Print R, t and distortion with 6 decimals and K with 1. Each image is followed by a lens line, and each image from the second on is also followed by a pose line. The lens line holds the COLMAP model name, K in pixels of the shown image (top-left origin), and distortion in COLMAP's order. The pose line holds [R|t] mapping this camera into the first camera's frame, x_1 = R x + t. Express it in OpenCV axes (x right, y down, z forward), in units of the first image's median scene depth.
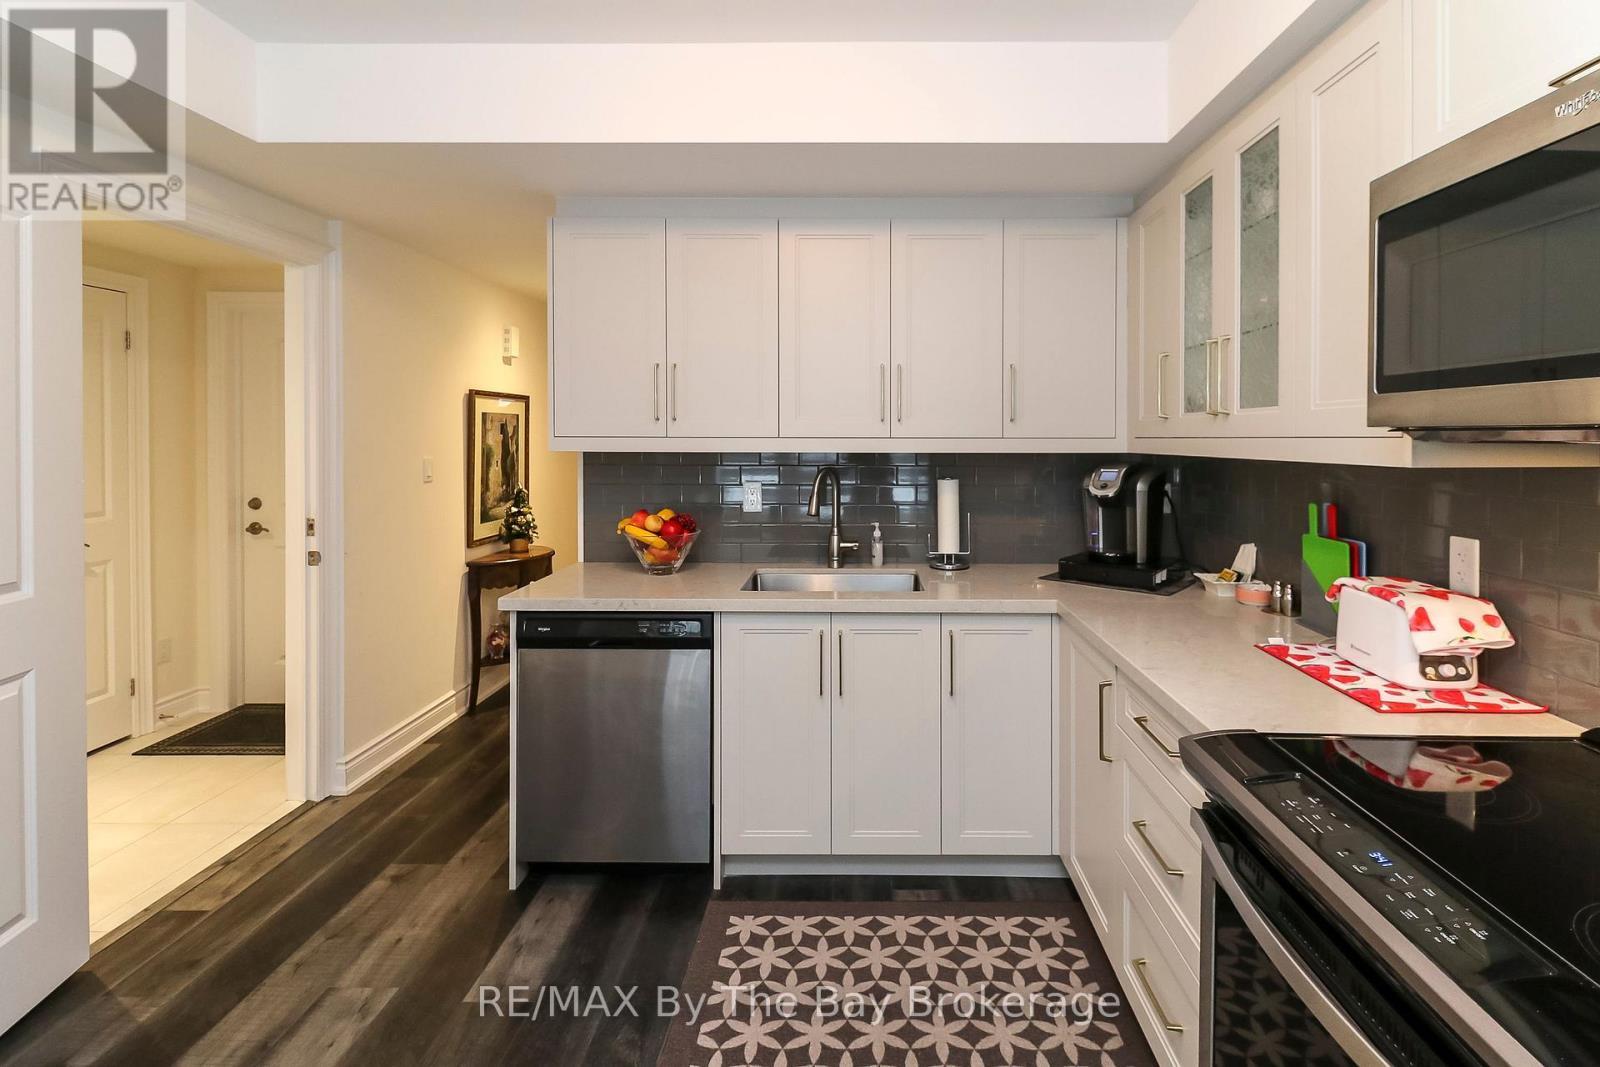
lens RADIAL K [[752.6, 0, 848.0], [0, 752.6, 445.0], [0, 0, 1]] dist [0.008488, -0.007302]
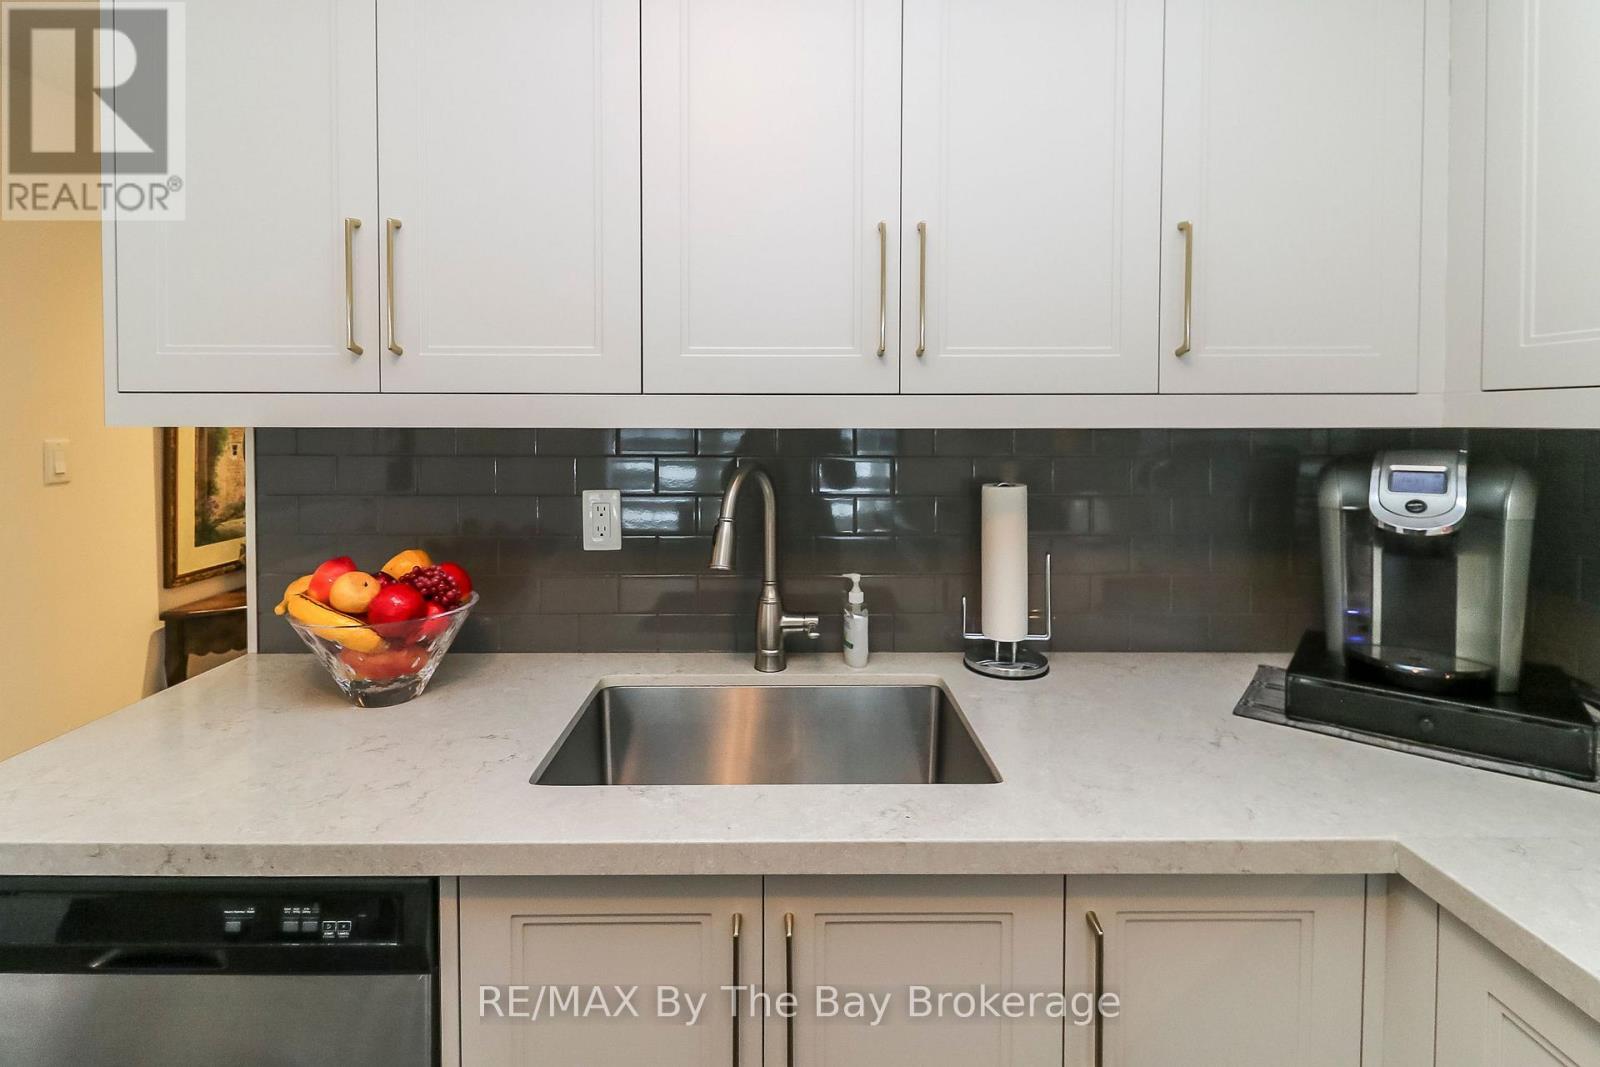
lens RADIAL K [[761.0, 0, 786.8], [0, 761.0, 432.7], [0, 0, 1]] dist [0.007769, 0.000260]
pose [[0.999929, -0.001607, 0.011829, -0.013428], [0.001493, 0.999953, 0.009577, 0.008054], [-0.011844, -0.009559, 0.999884, 0.574255]]
